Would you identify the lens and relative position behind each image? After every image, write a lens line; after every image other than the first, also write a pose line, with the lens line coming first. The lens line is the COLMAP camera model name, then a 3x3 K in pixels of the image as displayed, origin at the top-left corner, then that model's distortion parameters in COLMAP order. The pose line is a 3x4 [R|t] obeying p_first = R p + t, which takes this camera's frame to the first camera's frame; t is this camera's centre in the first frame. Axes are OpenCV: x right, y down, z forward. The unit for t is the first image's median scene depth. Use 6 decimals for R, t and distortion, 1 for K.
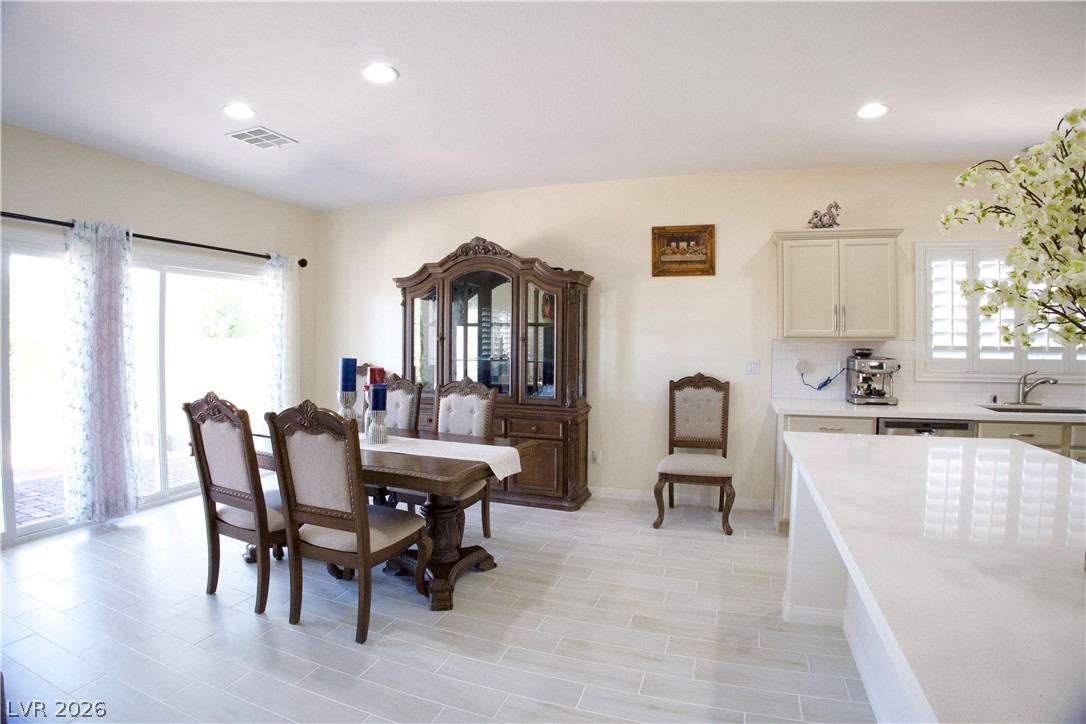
lens RADIAL K [[533.6, 0, 535.9], [0, 533.6, 331.6], [0, 0, 1]] dist [-0.091870, 0.004037]
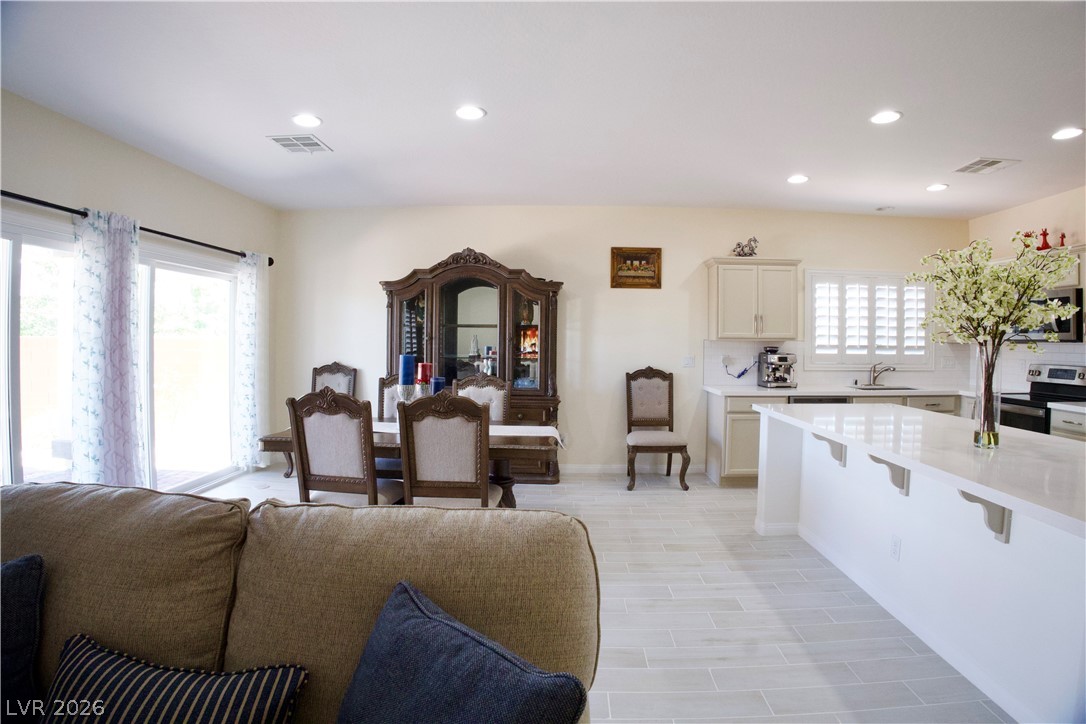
lens RADIAL K [[533.6, 0, 526.7], [0, 533.6, 336.2], [0, 0, 1]] dist [-0.091870, 0.004037]
pose [[0.955035, 0.004848, 0.296455, -0.385642], [-0.006603, 0.999966, 0.004921, 0.002946], [-0.296421, -0.006657, 0.955034, -0.127542]]
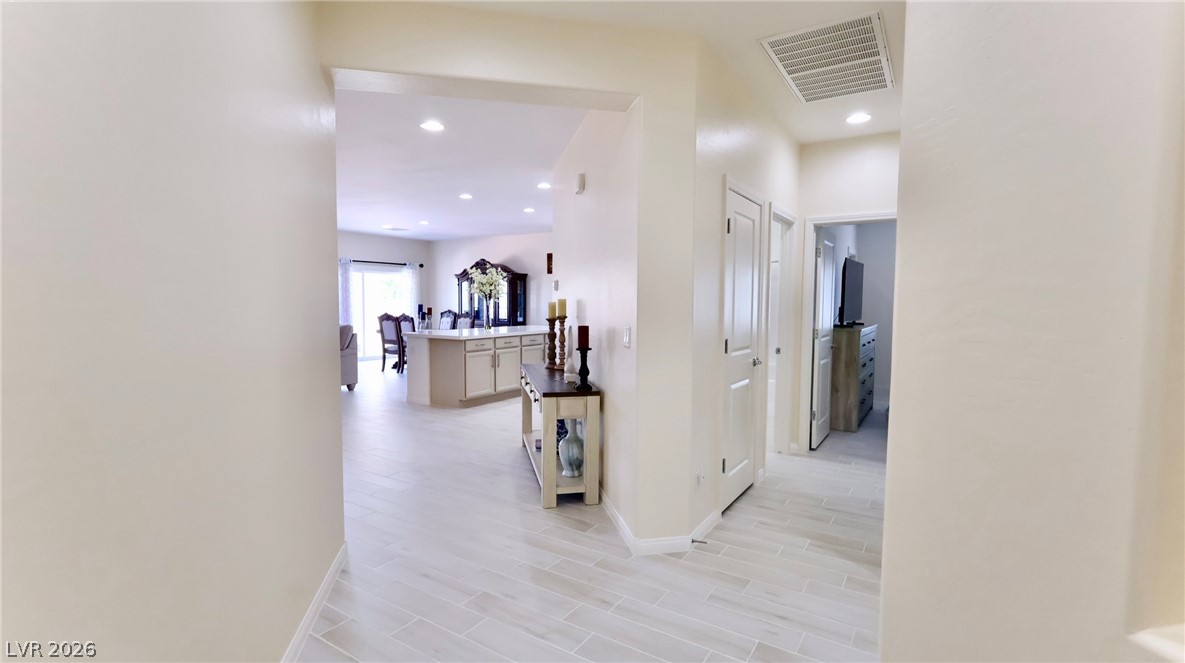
lens RADIAL K [[566.9, 0, 592.8], [0, 566.9, 330.3], [0, 0, 1]] dist [-0.042378, -0.000189]
pose [[0.980561, 0.012714, -0.195803, 1.118156], [-0.001847, 0.998452, 0.055583, 0.013774], [0.196207, -0.054141, 0.979067, -1.833835]]
